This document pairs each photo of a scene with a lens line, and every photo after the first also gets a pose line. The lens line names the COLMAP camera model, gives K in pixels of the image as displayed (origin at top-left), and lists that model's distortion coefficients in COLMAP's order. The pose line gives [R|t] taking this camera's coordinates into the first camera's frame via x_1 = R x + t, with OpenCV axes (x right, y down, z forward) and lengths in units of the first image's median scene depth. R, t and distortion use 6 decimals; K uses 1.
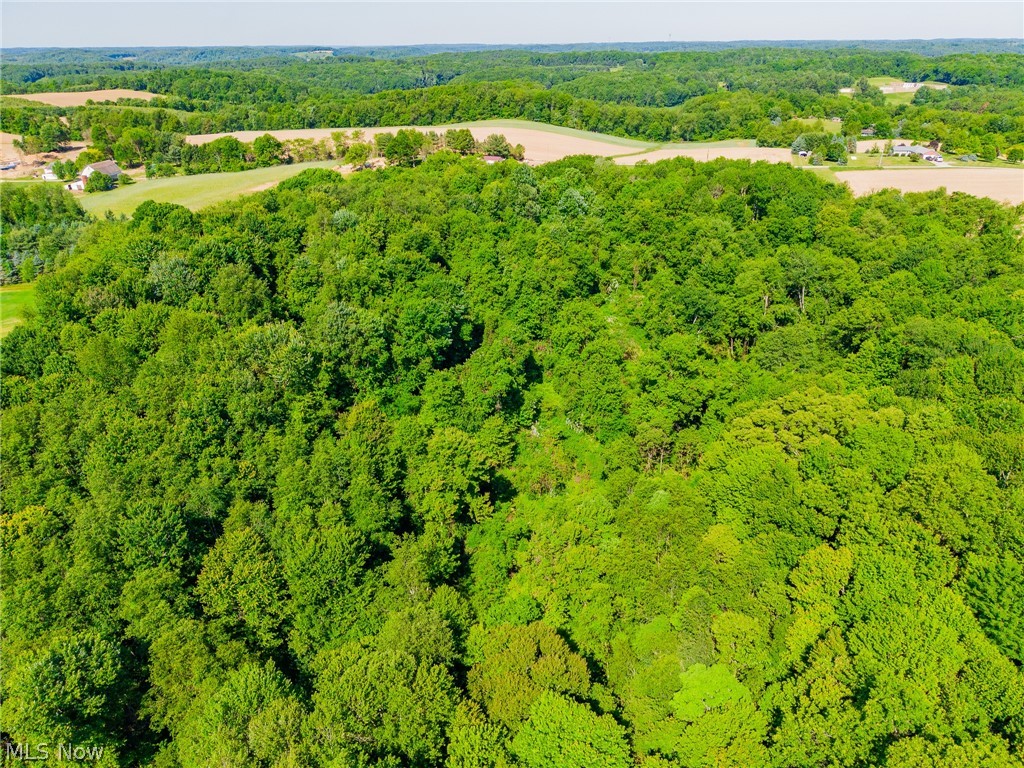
lens RADIAL K [[682.6, 0, 514.7], [0, 682.6, 385.4], [0, 0, 1]] dist [0.029699, -0.026700]
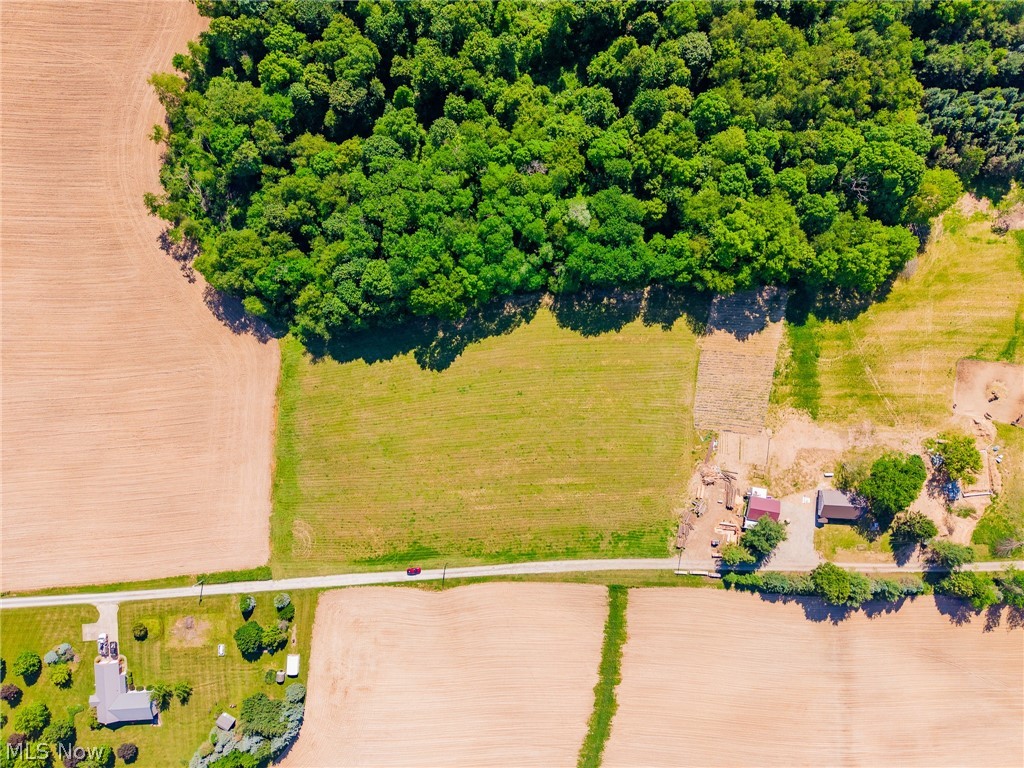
lens RADIAL K [[682.6, 0, 513.9], [0, 682.6, 382.6], [0, 0, 1]] dist [0.029699, -0.026700]
pose [[-0.980715, 0.195352, 0.005943, 0.252617], [-0.084018, -0.448856, 0.889646, -1.219956], [0.176462, 0.871990, 0.456613, 0.794584]]
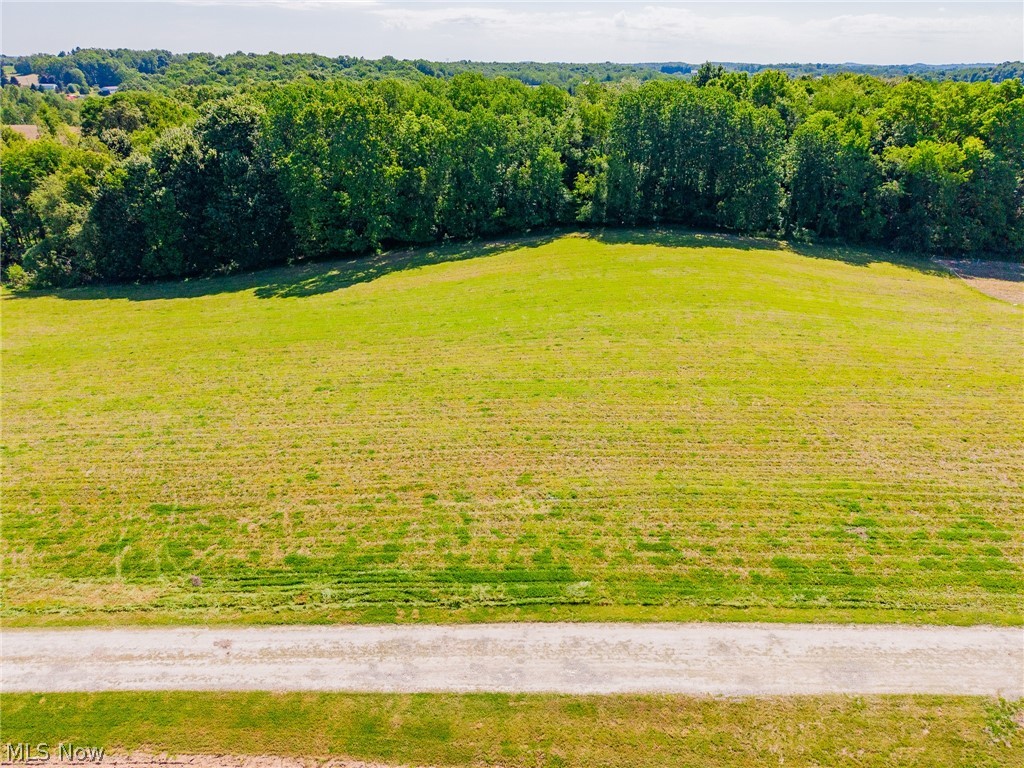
lens RADIAL K [[682.6, 0, 508.3], [0, 682.6, 387.7], [0, 0, 1]] dist [0.029699, -0.026700]
pose [[-0.988808, 0.067725, -0.132937, 0.302652], [-0.063176, 0.617136, 0.784316, -0.595612], [0.135158, 0.783936, -0.605951, 1.508131]]
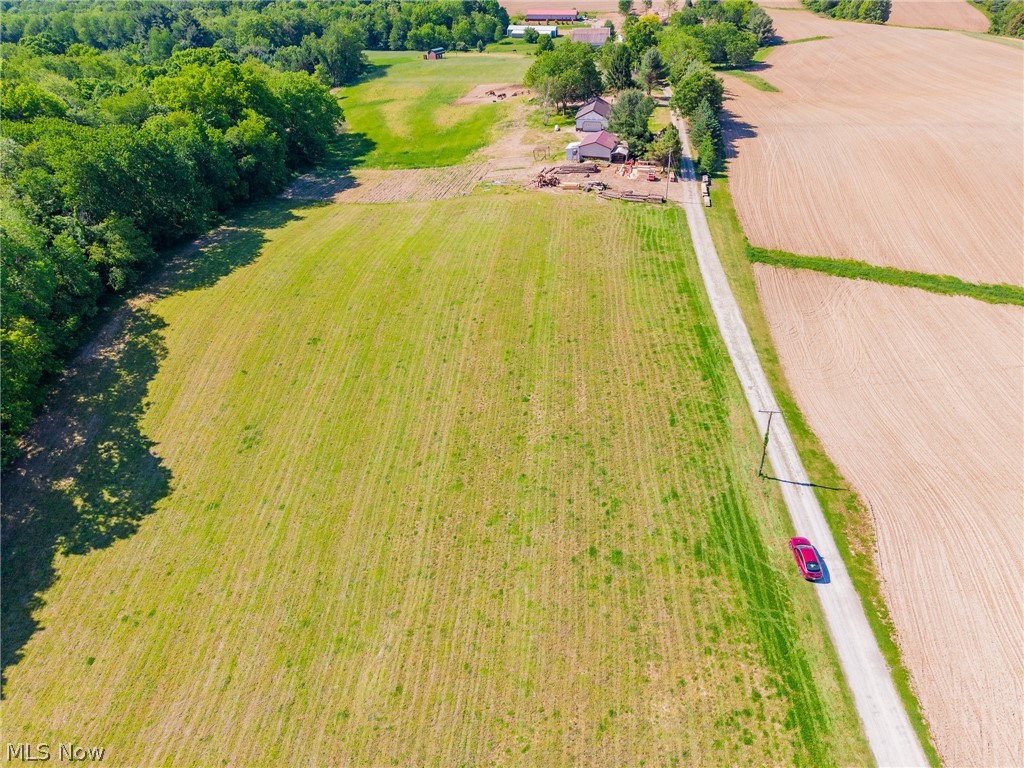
lens RADIAL K [[682.6, 0, 513.0], [0, 682.6, 388.0], [0, 0, 1]] dist [0.029699, -0.026700]
pose [[0.069961, 0.579053, -0.812282, 0.613839], [-0.437156, 0.749721, 0.496803, -0.590949], [0.896660, 0.320337, 0.305588, 1.248874]]
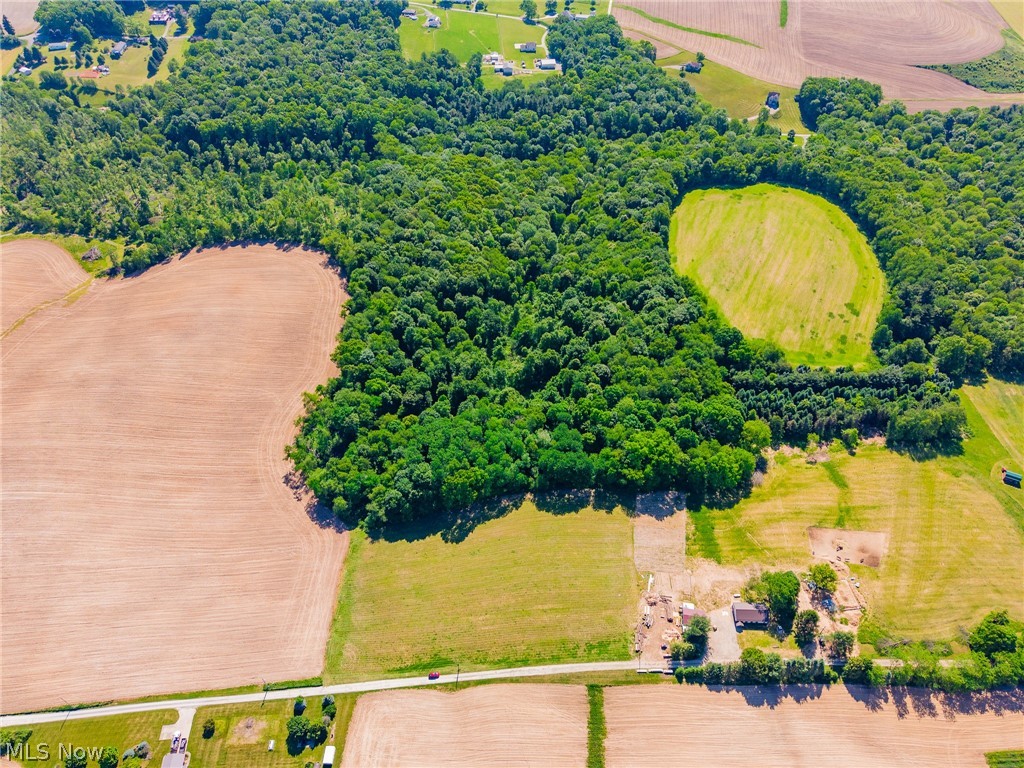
lens RADIAL K [[682.6, 0, 509.3], [0, 682.6, 382.5], [0, 0, 1]] dist [0.029699, -0.026700]
pose [[-0.975821, 0.170657, -0.136566, 0.395596], [-0.083634, 0.285725, 0.954655, -1.818742], [0.201939, 0.942994, -0.264544, 1.301287]]
